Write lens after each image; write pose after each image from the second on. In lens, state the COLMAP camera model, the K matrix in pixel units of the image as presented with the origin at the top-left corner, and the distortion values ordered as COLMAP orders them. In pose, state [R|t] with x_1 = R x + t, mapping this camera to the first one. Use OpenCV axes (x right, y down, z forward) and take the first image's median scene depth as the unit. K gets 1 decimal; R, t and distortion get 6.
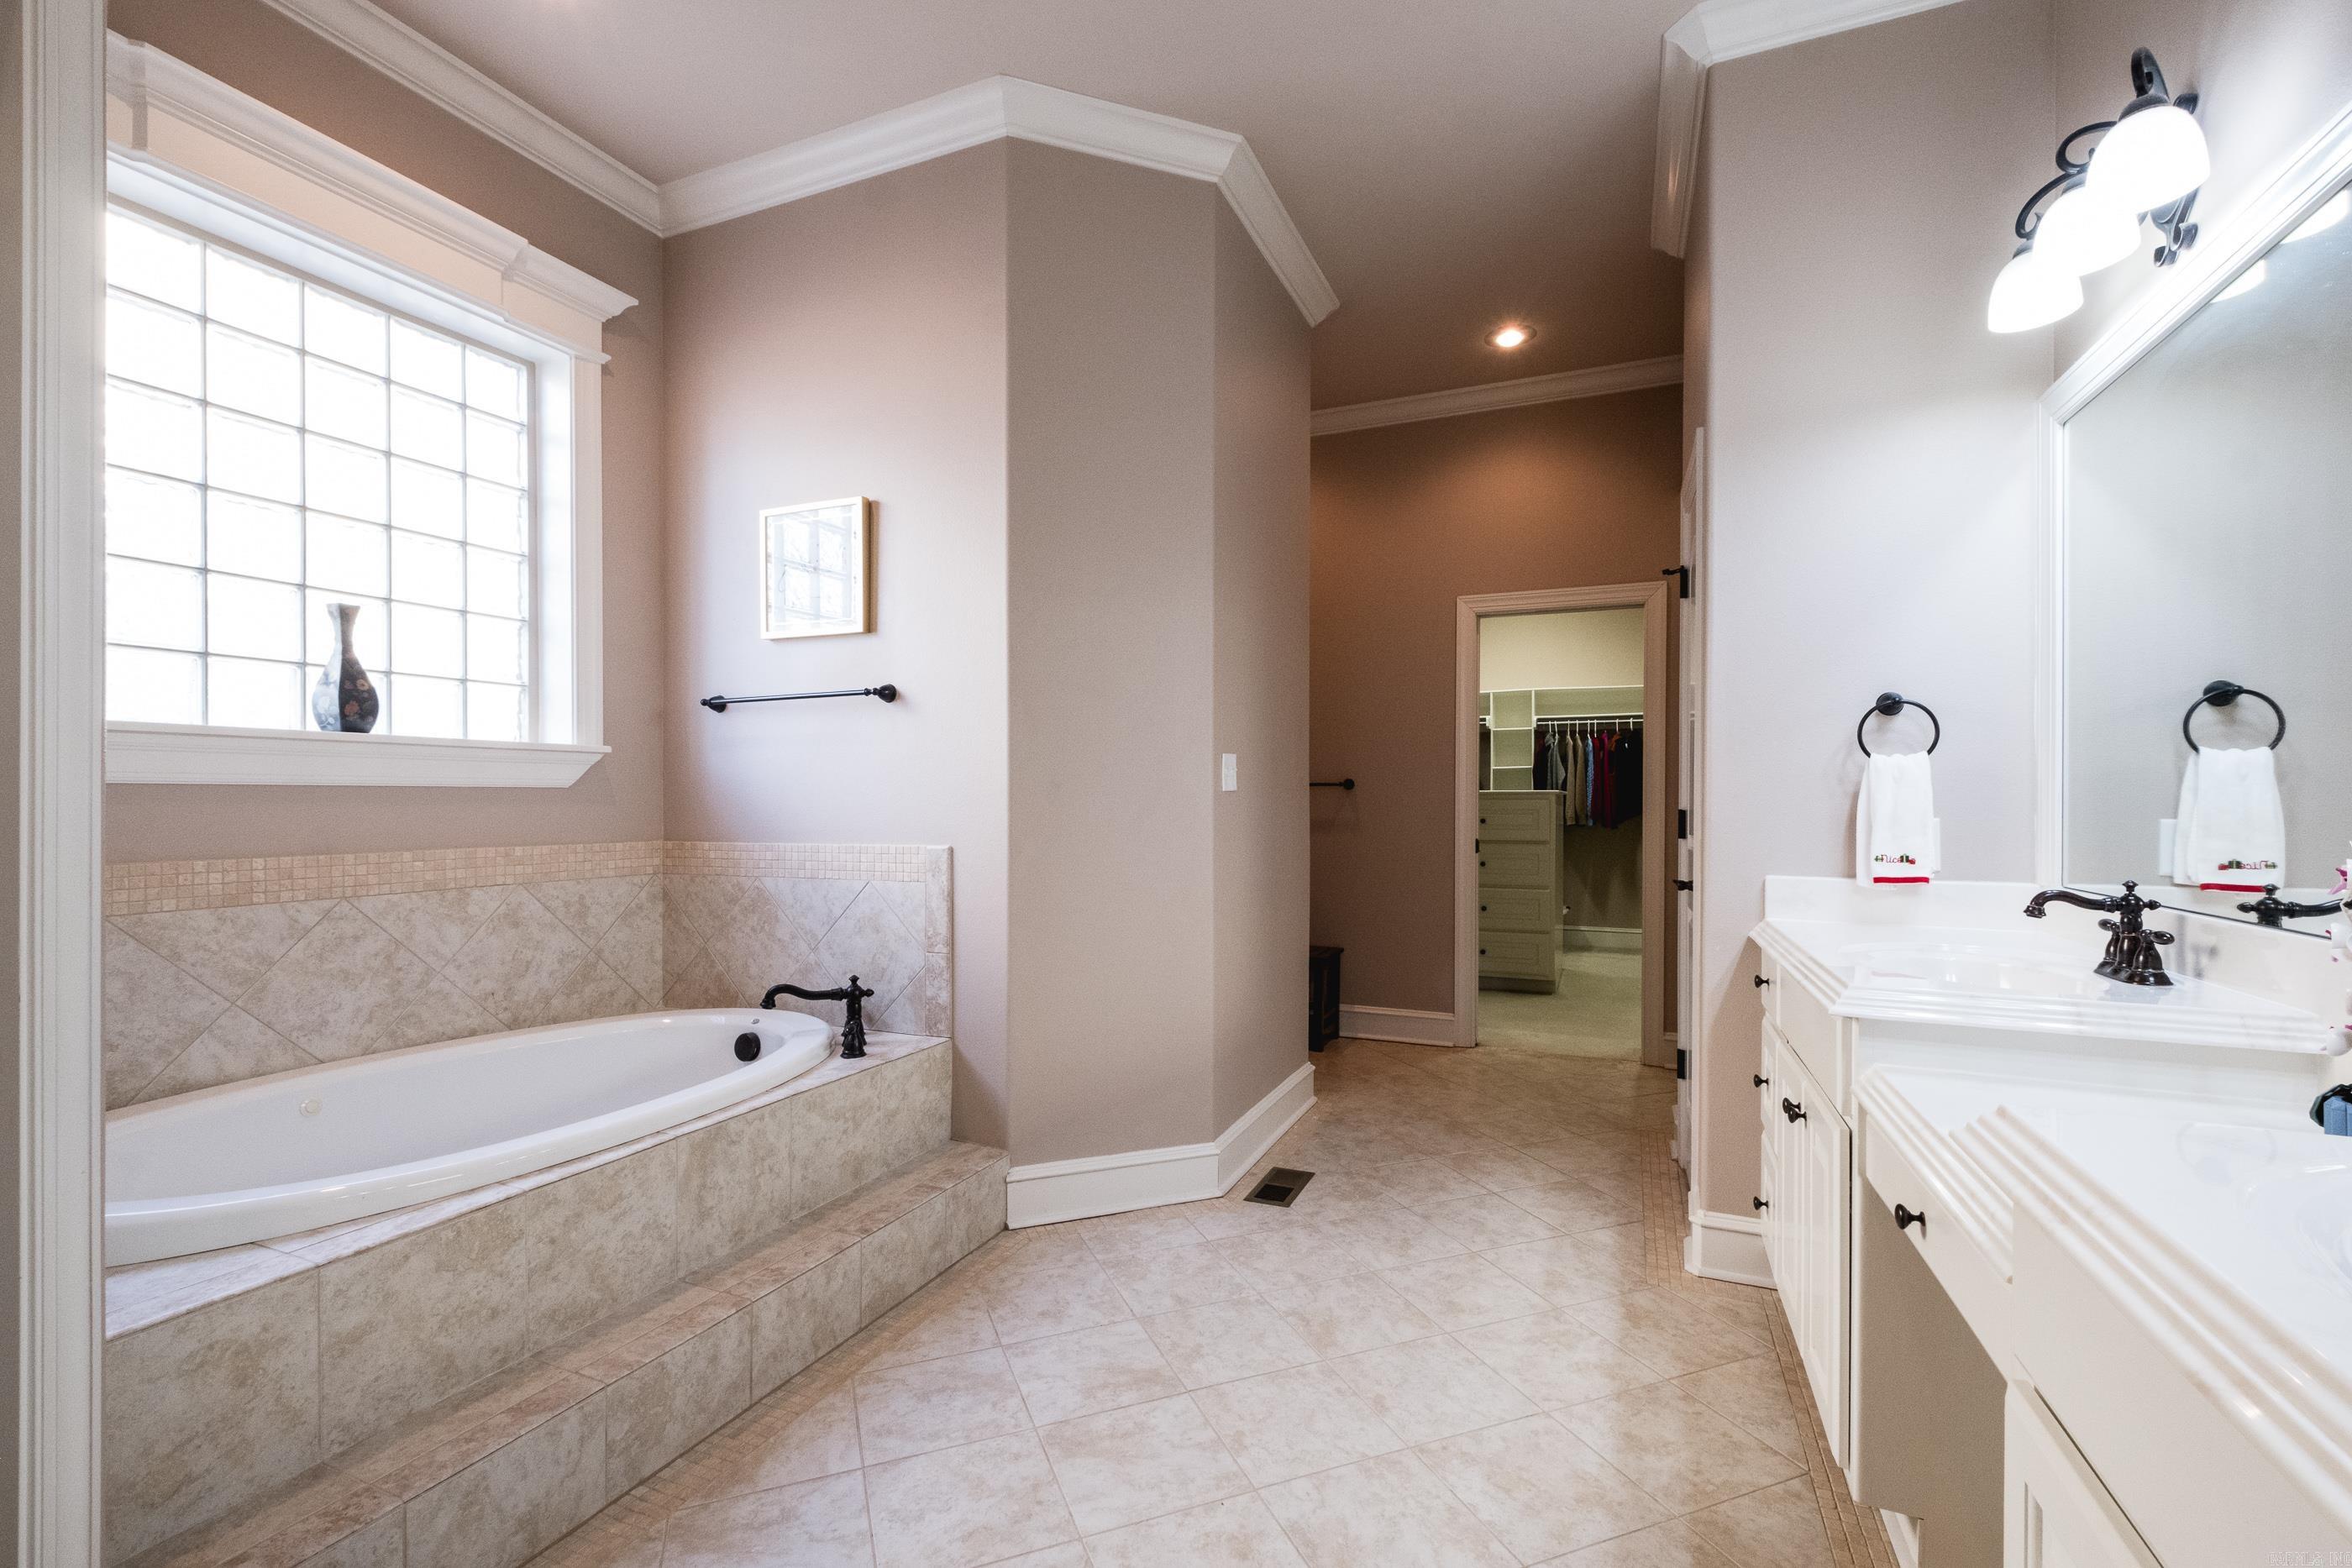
lens RADIAL K [[1024.8, 0, 1195.5], [0, 1024.8, 803.5], [0, 0, 1]] dist [0.008272, -0.004182]
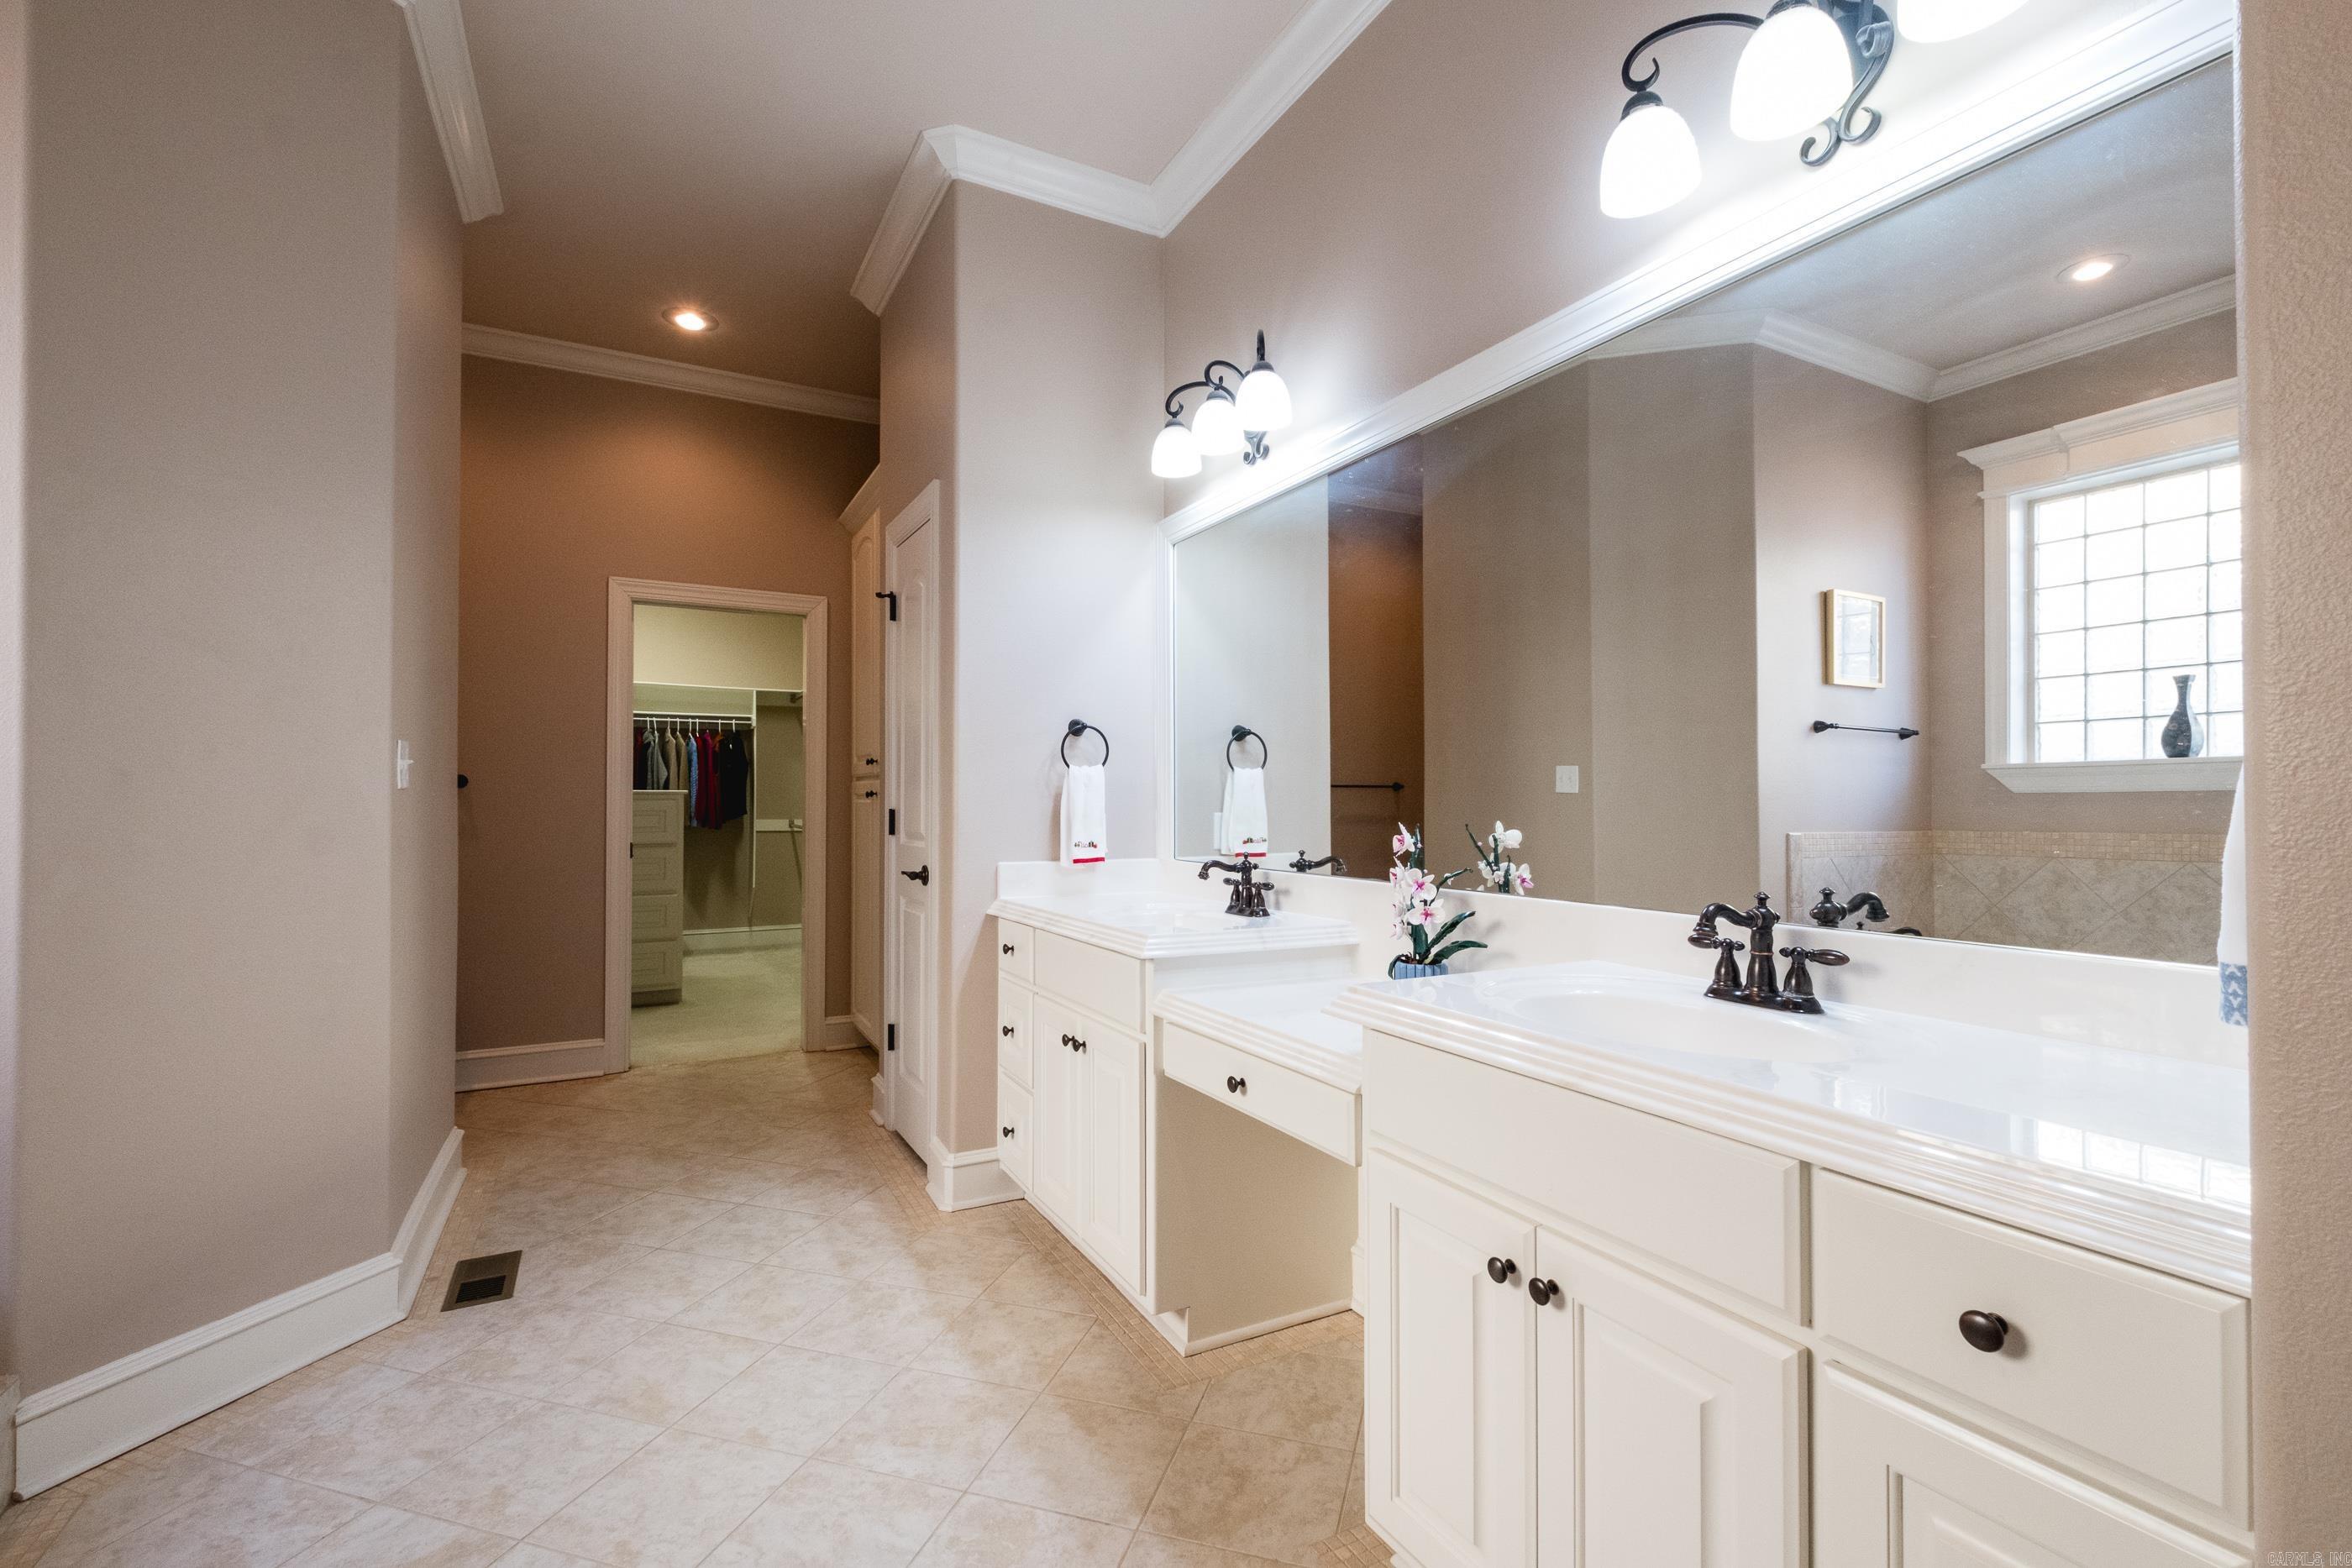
lens RADIAL K [[1024.8, 0, 1180.9], [0, 1024.8, 786.9], [0, 0, 1]] dist [0.008272, -0.004182]
pose [[0.618842, 0.010136, 0.785450, -0.264022], [0.003028, 0.999879, -0.015289, -0.000125], [-0.785510, 0.011840, 0.618736, 0.077251]]
